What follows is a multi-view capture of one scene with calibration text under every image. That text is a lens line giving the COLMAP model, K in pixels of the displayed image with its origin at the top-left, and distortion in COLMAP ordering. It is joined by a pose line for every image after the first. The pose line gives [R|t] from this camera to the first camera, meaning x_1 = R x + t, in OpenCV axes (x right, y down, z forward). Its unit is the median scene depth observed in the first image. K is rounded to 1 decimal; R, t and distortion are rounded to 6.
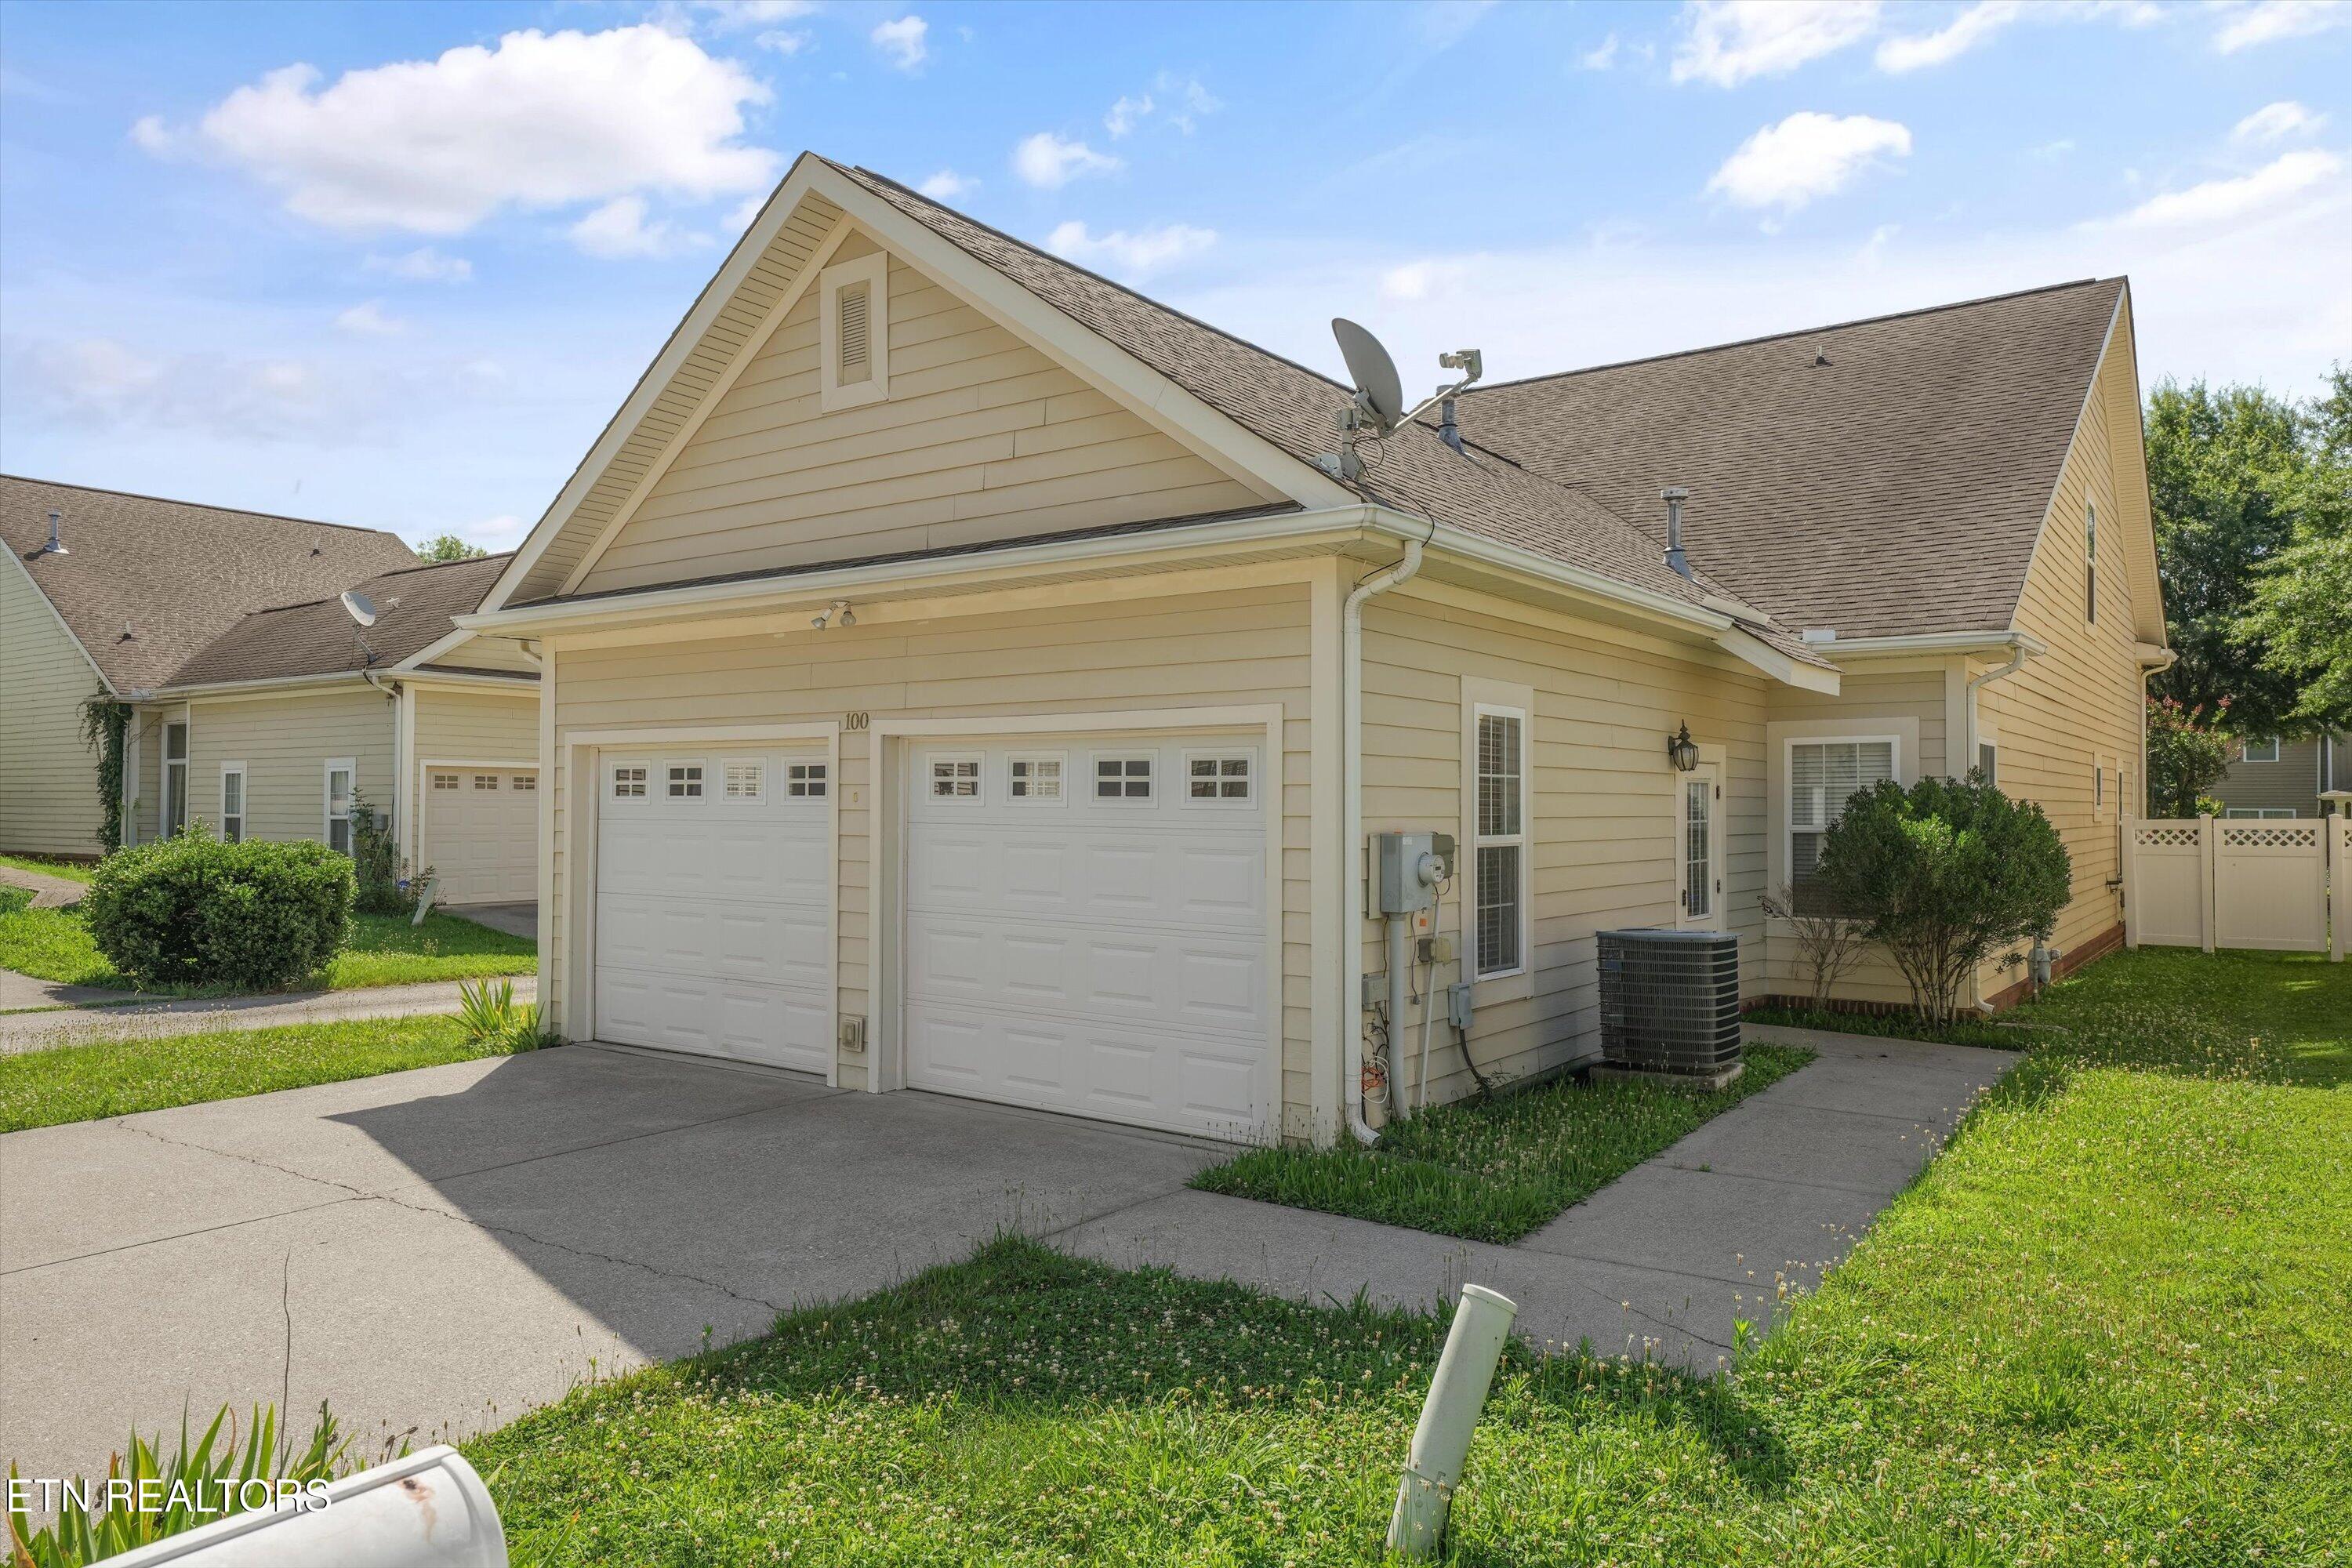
lens RADIAL K [[1532.9, 0, 1183.1], [0, 1532.9, 777.2], [0, 0, 1]] dist [0.003090, -0.001711]
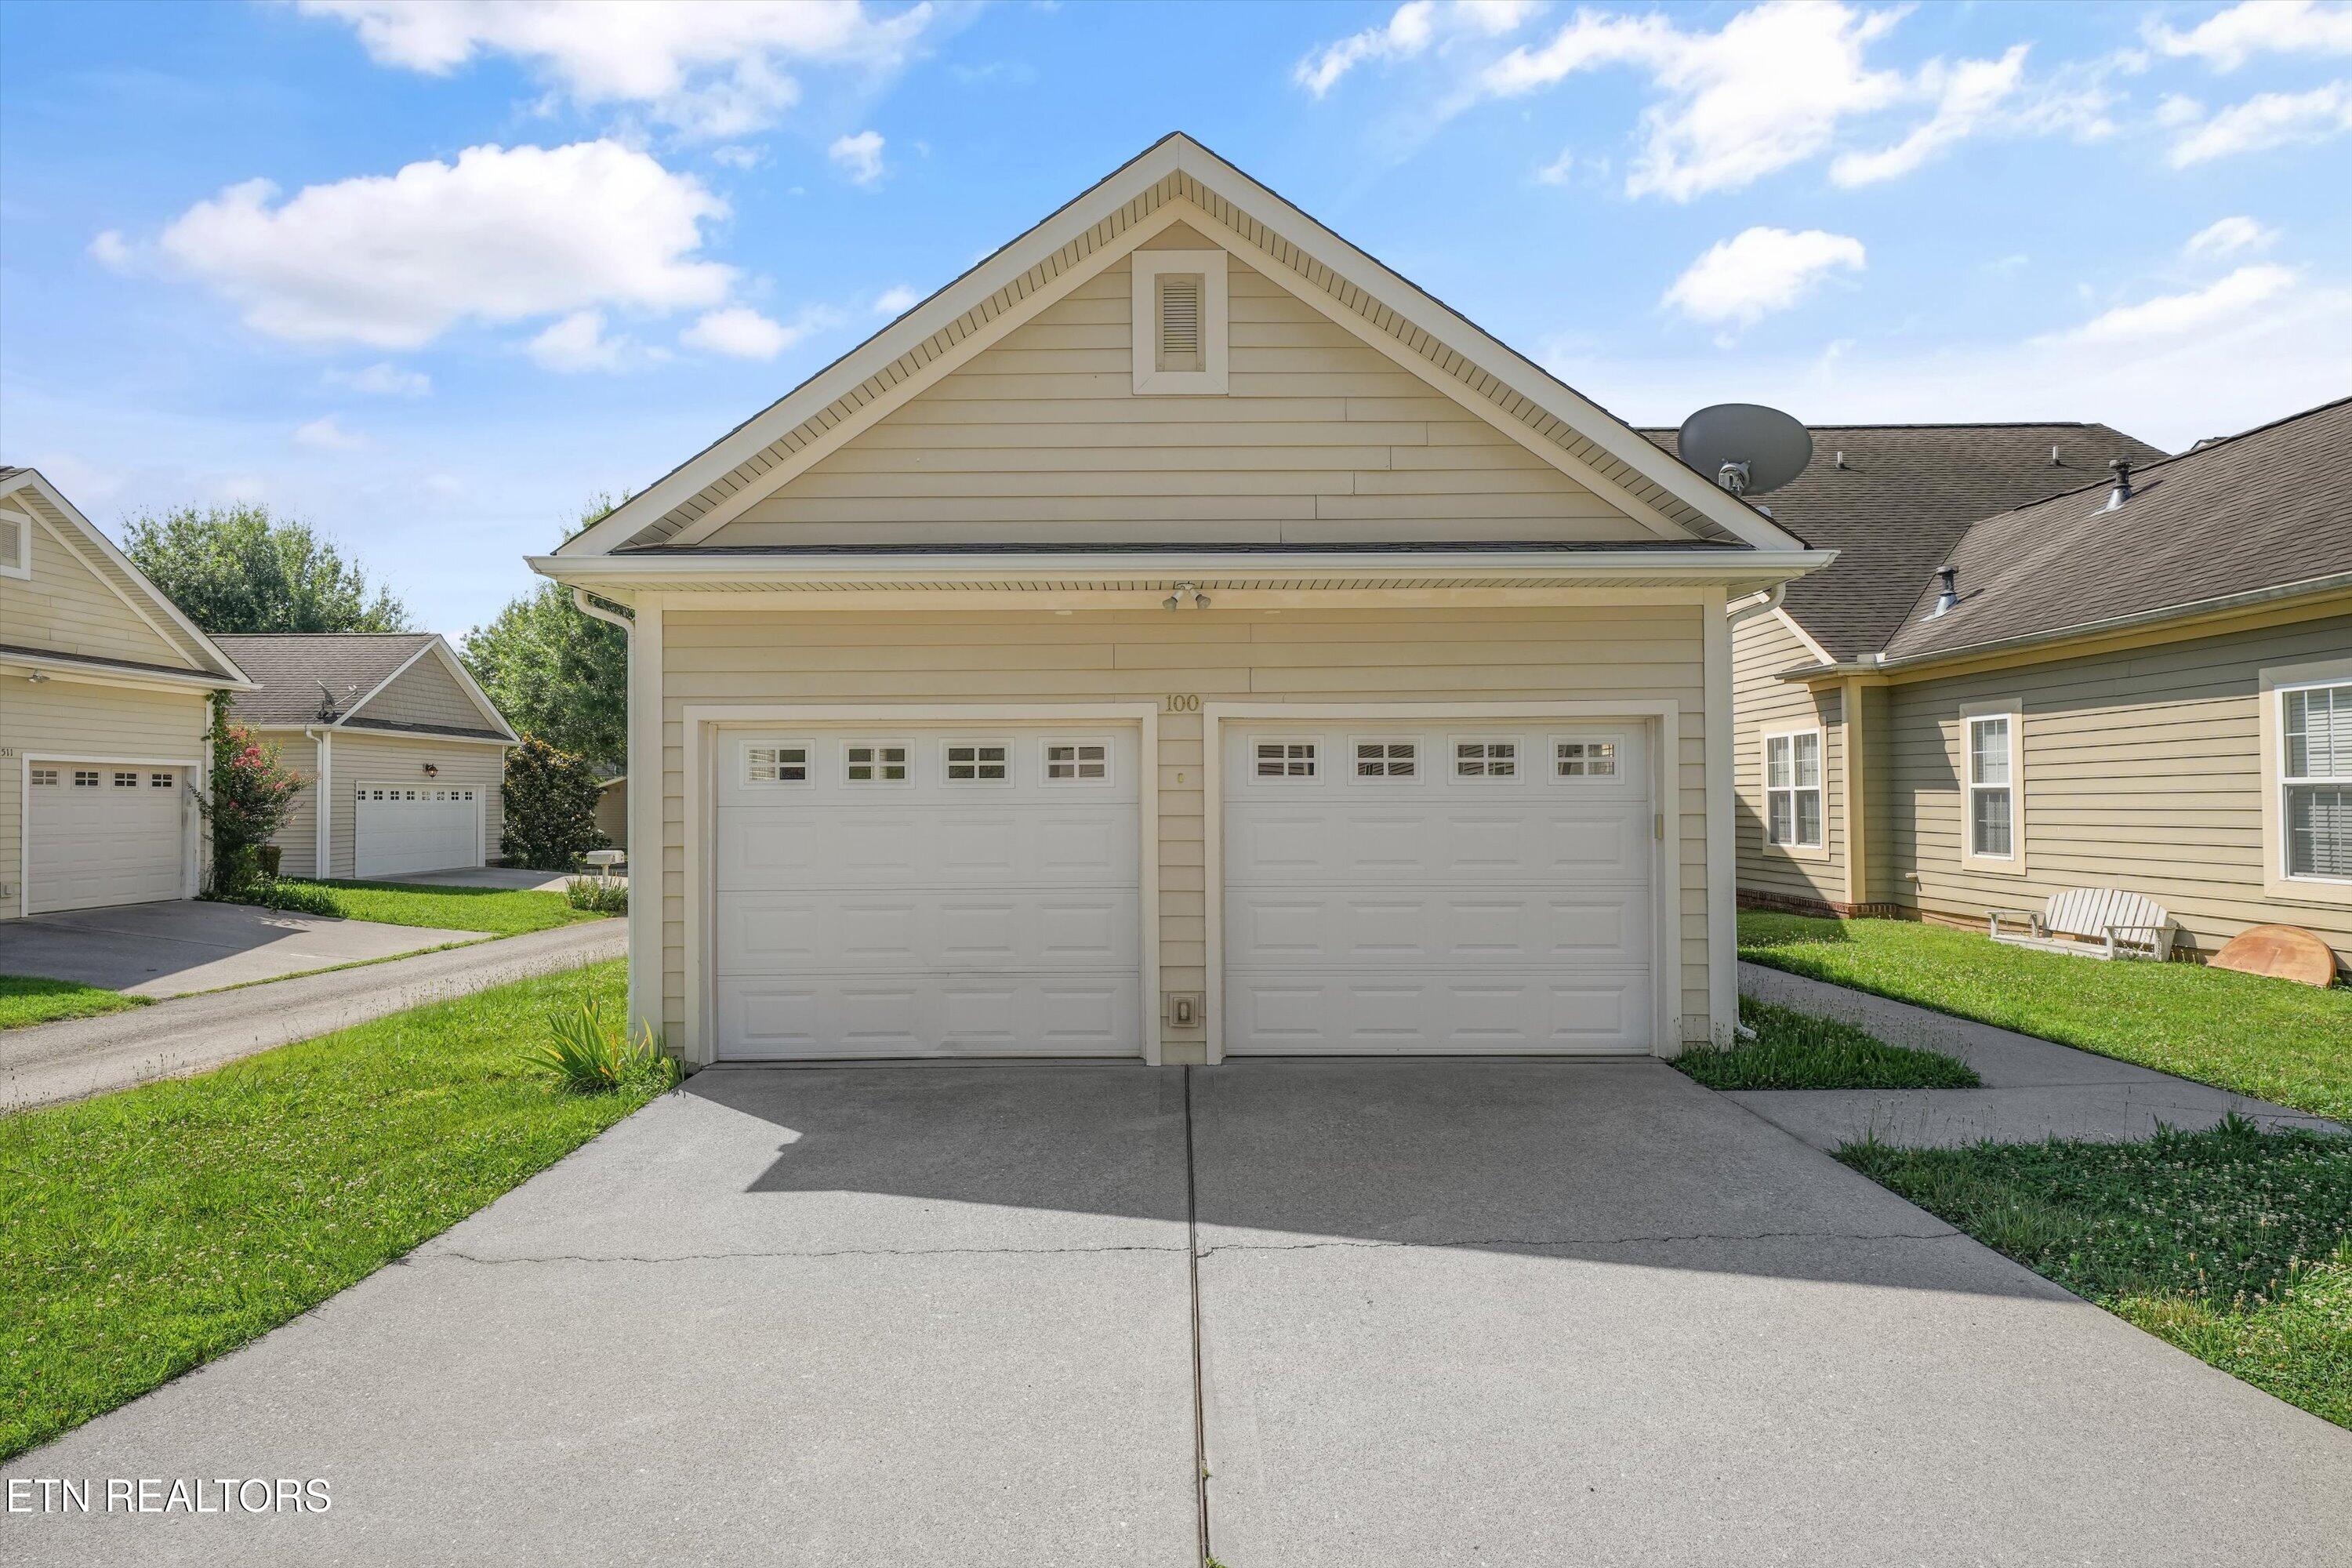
lens RADIAL K [[1214.0, 0, 1184.9], [0, 1214.0, 762.3], [0, 0, 1]] dist [-0.001642, 0.001800]
pose [[0.809825, 0.001900, 0.586669, -0.693399], [0.000159, 0.999994, -0.003459, 0.005692], [-0.586672, 0.002895, 0.809820, 0.350071]]
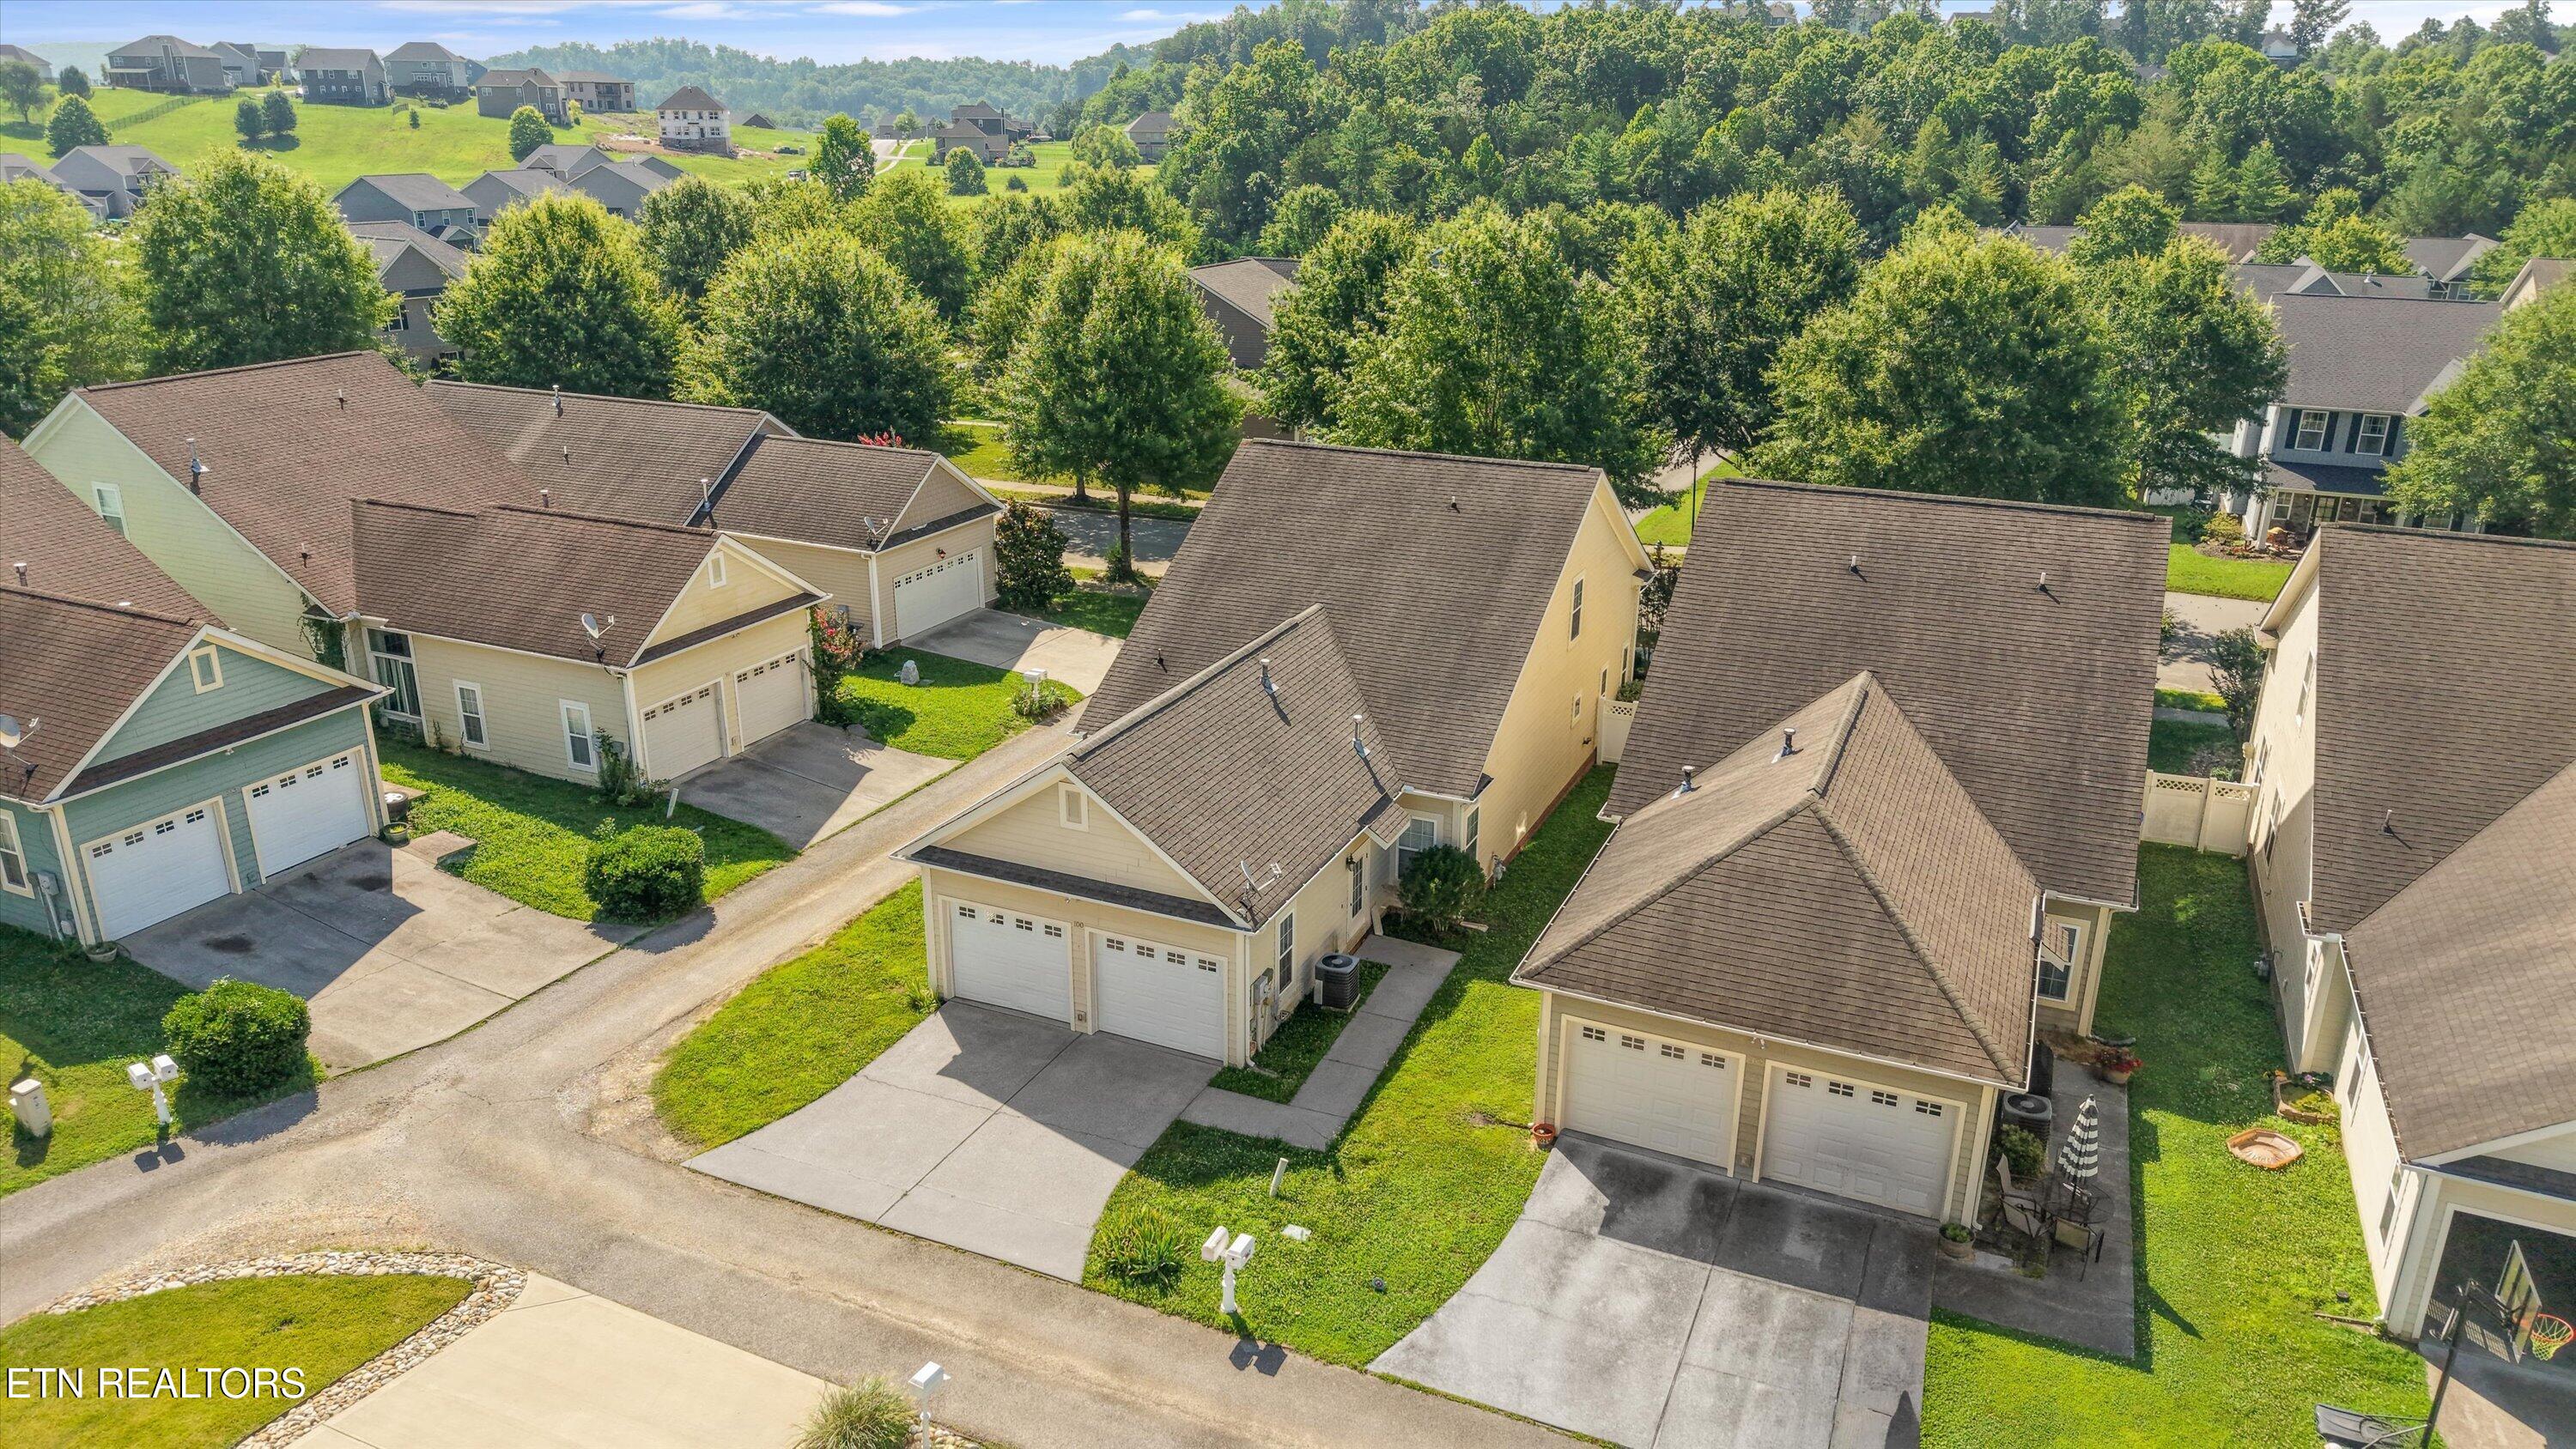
lens RADIAL K [[1747.8, 0, 1279.1], [0, 1747.8, 724.1], [0, 0, 1]] dist [0.001126, -0.000162]
pose [[0.979936, -0.065565, 0.188220, -0.454187], [-0.004395, 0.937007, 0.349284, -1.635296], [-0.199264, -0.343103, 0.917918, -2.136823]]
